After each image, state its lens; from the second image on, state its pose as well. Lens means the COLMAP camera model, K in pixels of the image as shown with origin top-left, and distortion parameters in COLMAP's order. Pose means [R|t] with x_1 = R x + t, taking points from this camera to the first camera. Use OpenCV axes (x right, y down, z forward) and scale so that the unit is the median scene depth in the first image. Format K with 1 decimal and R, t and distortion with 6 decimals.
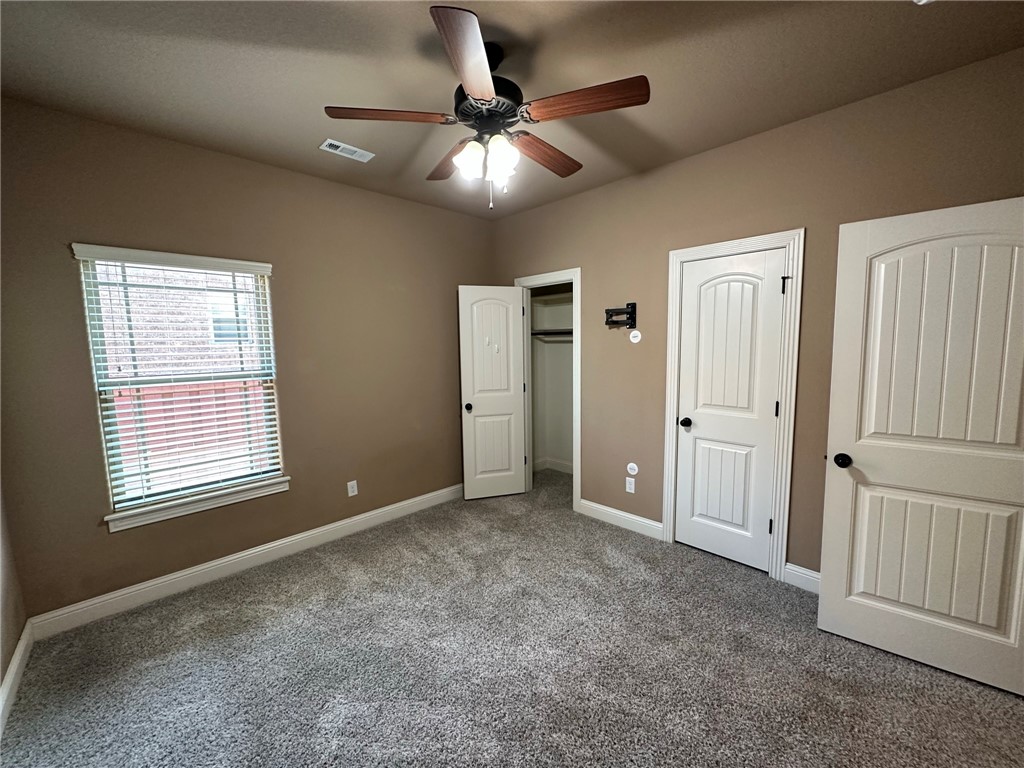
lens RADIAL K [[409.4, 0, 509.2], [0, 409.4, 387.0], [0, 0, 1]] dist [-0.003049, 0.000436]
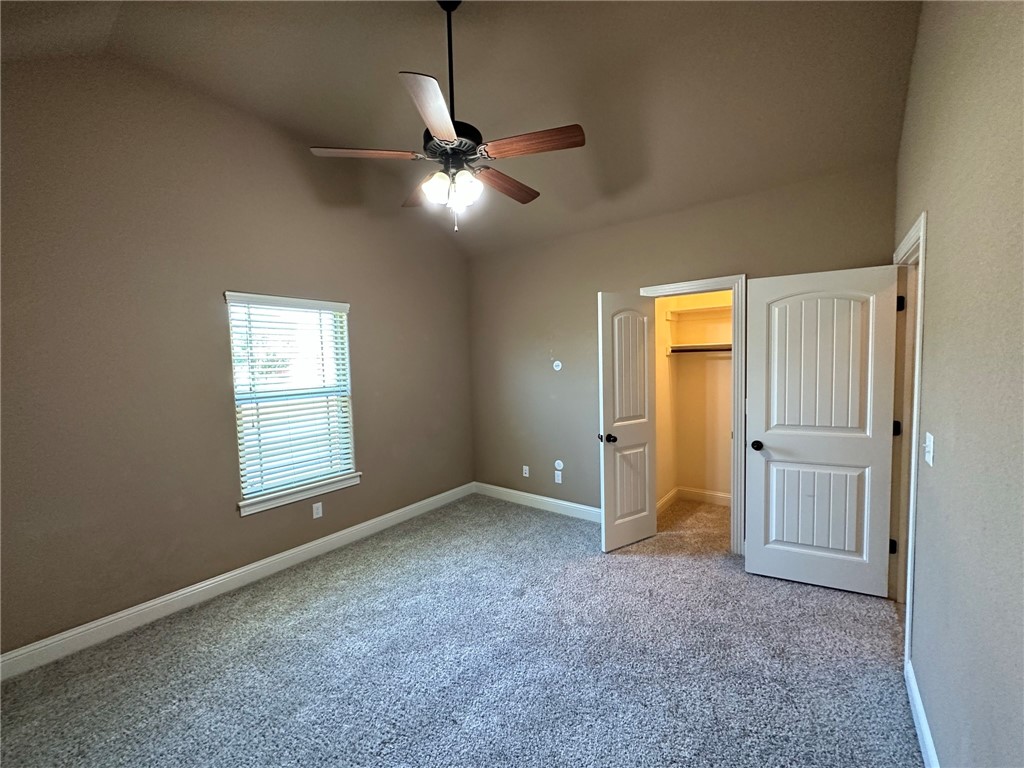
lens RADIAL K [[409.4, 0, 518.7], [0, 409.4, 389.0], [0, 0, 1]] dist [-0.003049, 0.000436]
pose [[0.987428, -0.017811, 0.157063, -0.253807], [0.023989, 0.999008, -0.037530, 0.023968], [-0.156238, 0.040826, 0.986875, -0.317282]]
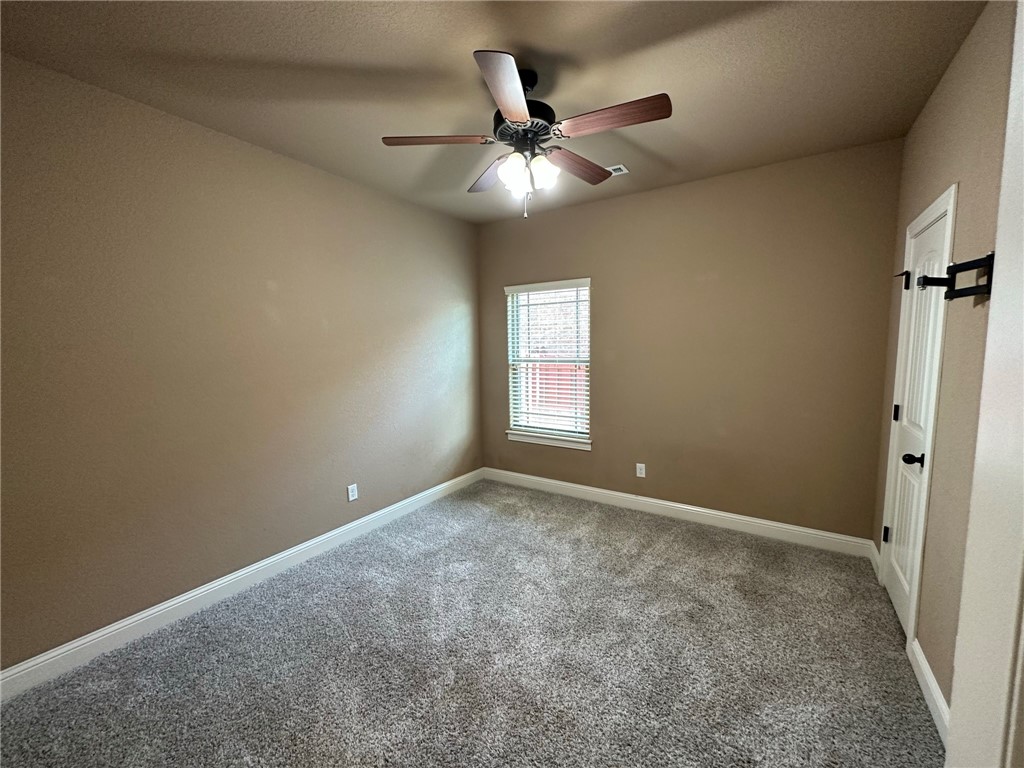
lens RADIAL K [[409.4, 0, 512.1], [0, 409.4, 386.2], [0, 0, 1]] dist [-0.003049, 0.000436]
pose [[0.220286, 0.114373, -0.968707, 0.647228], [-0.093395, 0.991012, 0.095769, -0.053330], [0.970954, 0.069376, 0.228988, 0.449191]]
